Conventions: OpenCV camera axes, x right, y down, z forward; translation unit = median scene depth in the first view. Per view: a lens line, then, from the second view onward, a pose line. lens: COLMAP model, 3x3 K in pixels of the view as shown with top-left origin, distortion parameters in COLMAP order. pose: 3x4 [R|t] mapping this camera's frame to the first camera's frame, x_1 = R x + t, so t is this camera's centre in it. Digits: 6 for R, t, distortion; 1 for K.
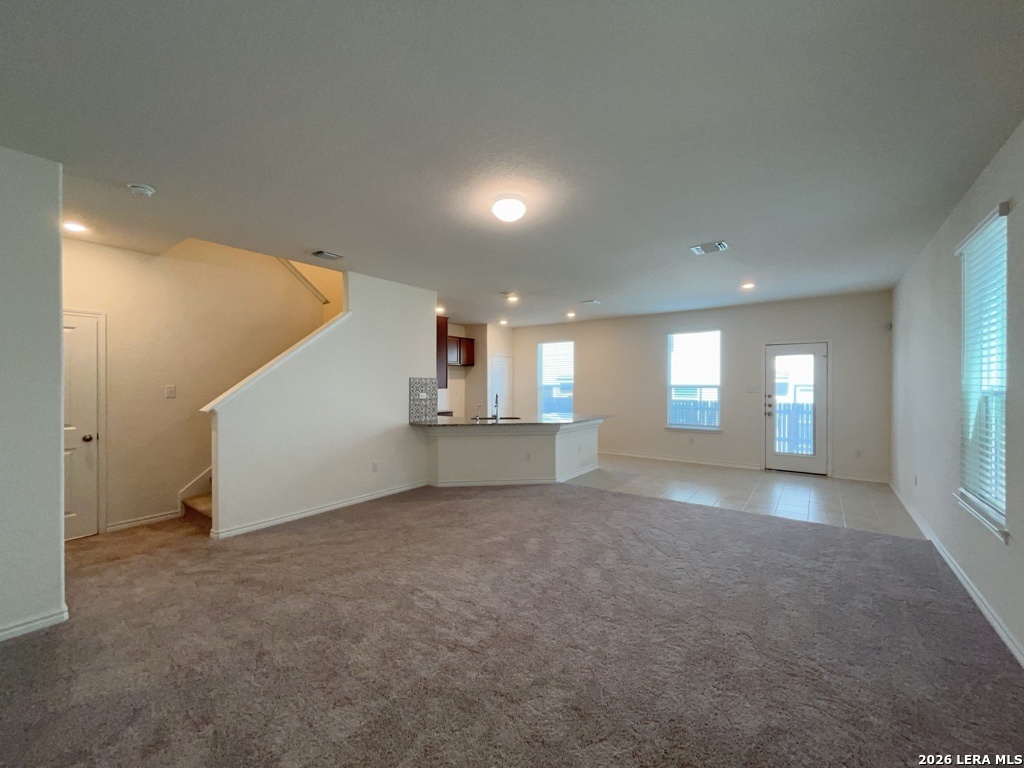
lens RADIAL K [[413.4, 0, 515.8], [0, 413.4, 383.9], [0, 0, 1]] dist [-0.002877, 0.000173]
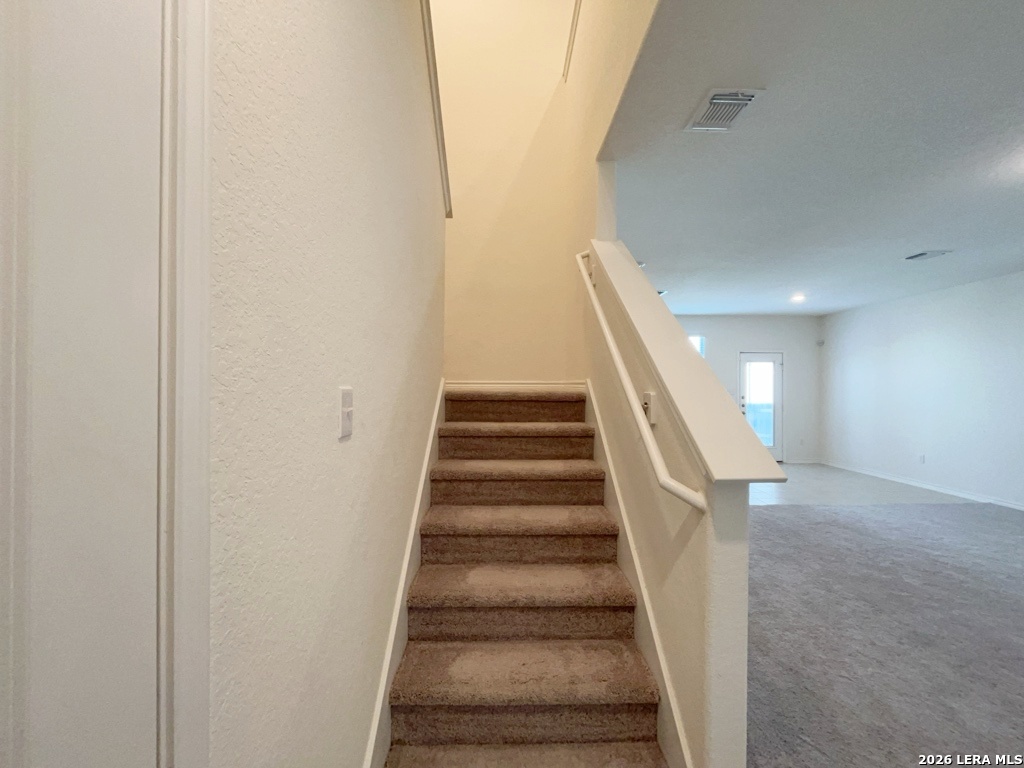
lens RADIAL K [[413.4, 0, 513.0], [0, 413.4, 383.7], [0, 0, 1]] dist [-0.002877, 0.000173]
pose [[0.793803, 0.007622, 0.608127, -0.621803], [-0.003652, 0.999963, -0.007766, 0.003074], [-0.608164, 0.003944, 0.793802, 0.514152]]
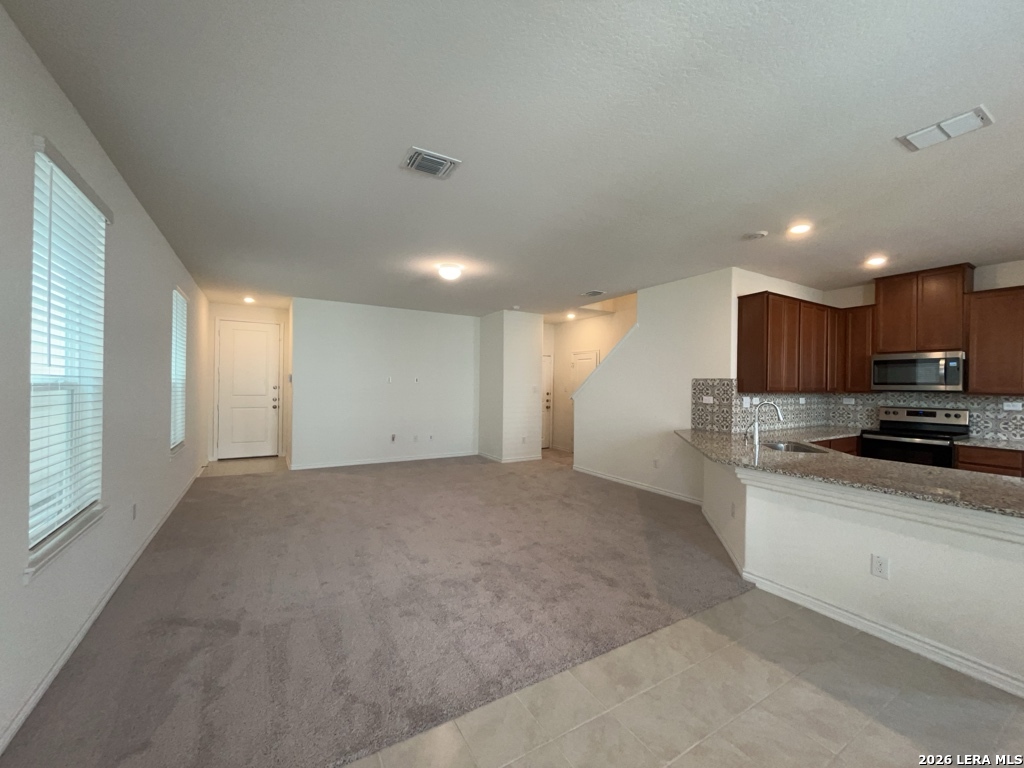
lens RADIAL K [[413.4, 0, 513.8], [0, 413.4, 385.4], [0, 0, 1]] dist [-0.002877, 0.000173]
pose [[-0.379524, 0.001496, -0.925181, 0.632302], [-0.006863, 0.999967, 0.004432, -0.001780], [0.925157, 0.008032, -0.379501, 0.858575]]
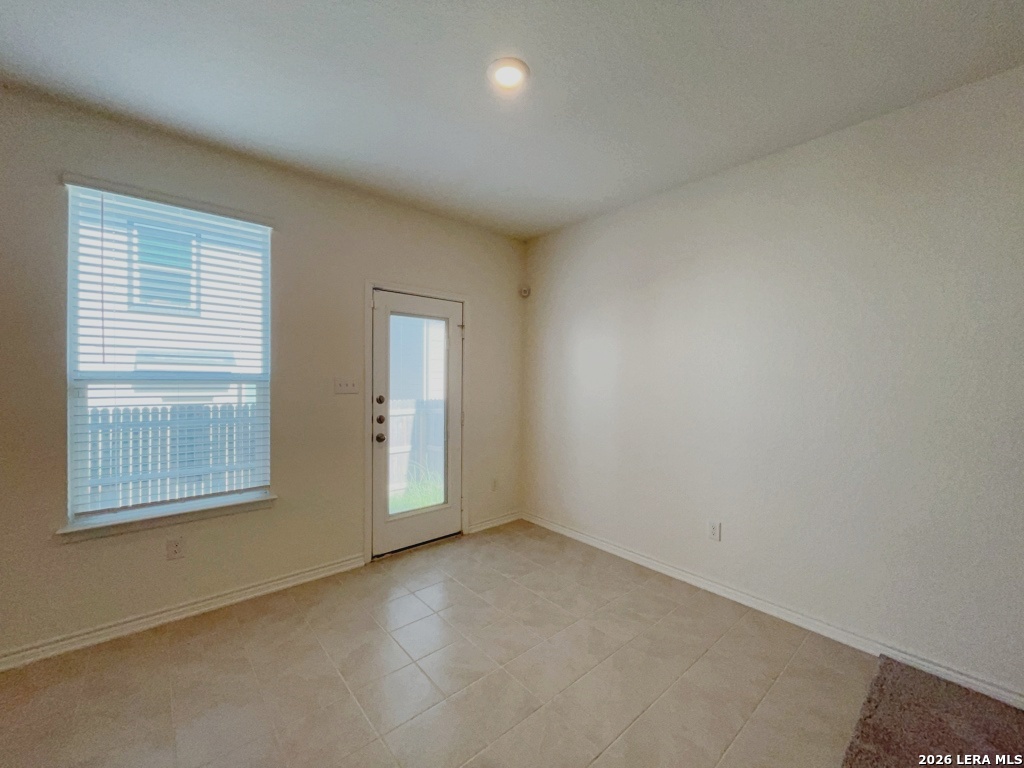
lens RADIAL K [[413.4, 0, 514.2], [0, 413.4, 382.0], [0, 0, 1]] dist [-0.002877, 0.000173]
pose [[0.220632, -0.003020, 0.975353, 0.206765], [-0.006860, 0.999966, 0.004648, 0.006928], [-0.975333, -0.007717, 0.220603, 0.801344]]
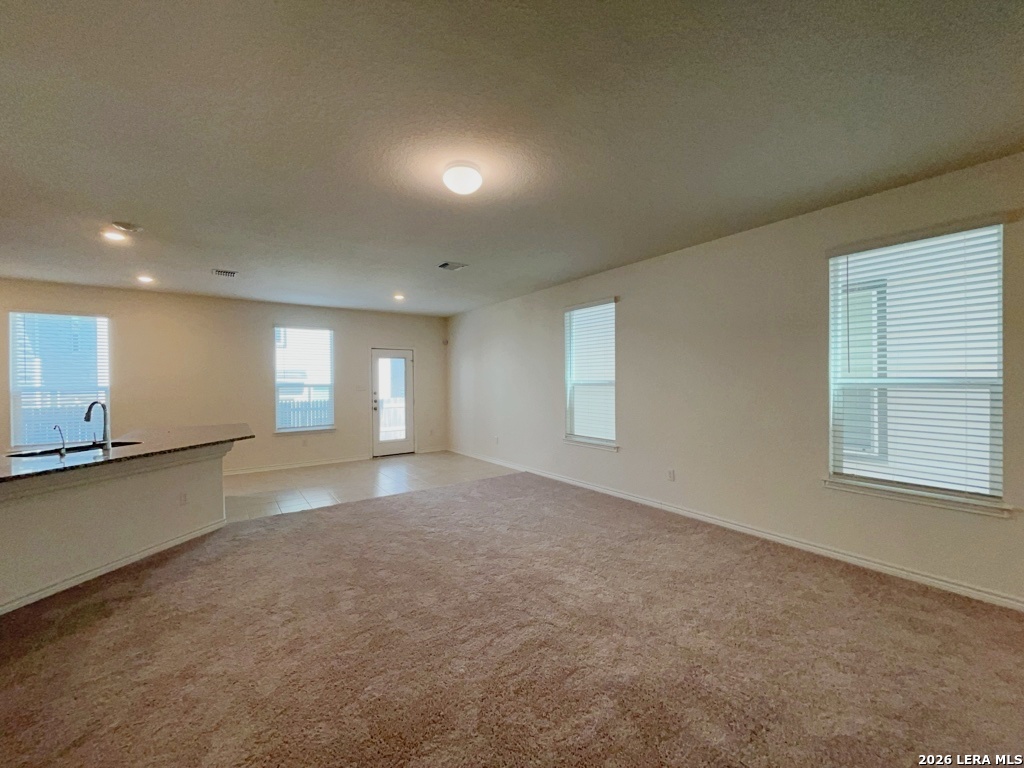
lens RADIAL K [[413.4, 0, 515.5], [0, 413.4, 385.5], [0, 0, 1]] dist [-0.002877, 0.000173]
pose [[0.309408, -0.012993, 0.950840, -0.380716], [0.011522, 0.999884, 0.009914, 0.001374], [-0.950859, 0.007888, 0.309522, 0.292671]]
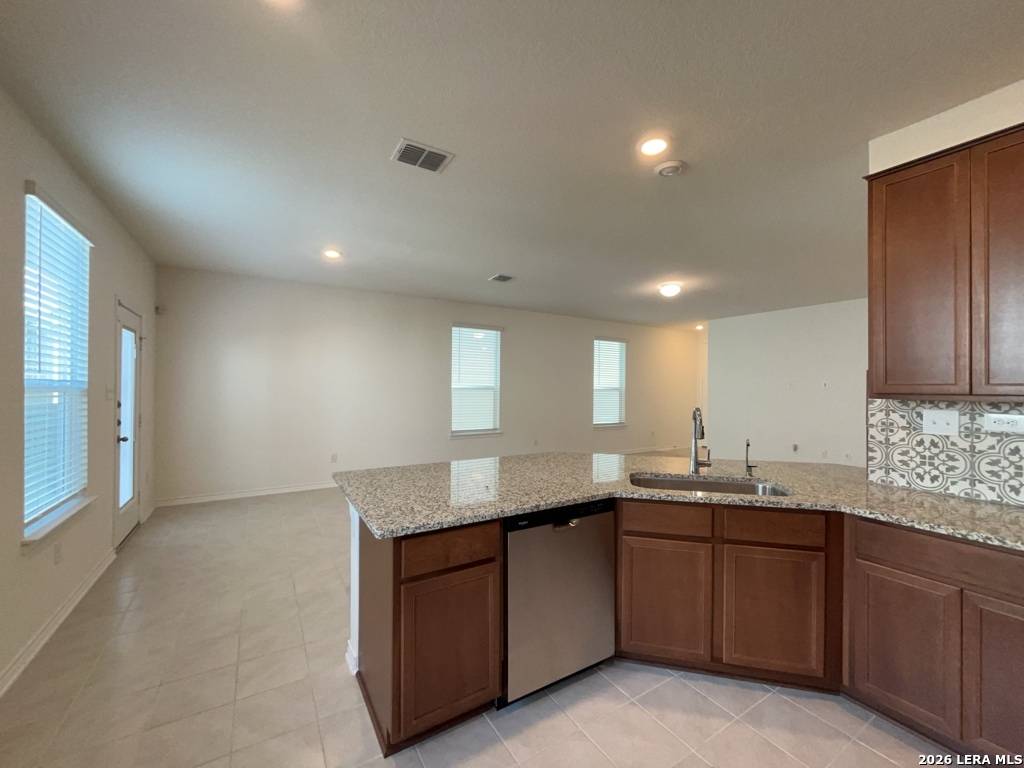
lens RADIAL K [[413.4, 0, 514.2], [0, 413.4, 384.8], [0, 0, 1]] dist [-0.002877, 0.000173]
pose [[-0.933567, -0.003518, 0.358386, -0.014561], [-0.008022, 0.999906, -0.011082, 0.006369], [-0.358313, -0.013221, -0.933508, 1.366475]]
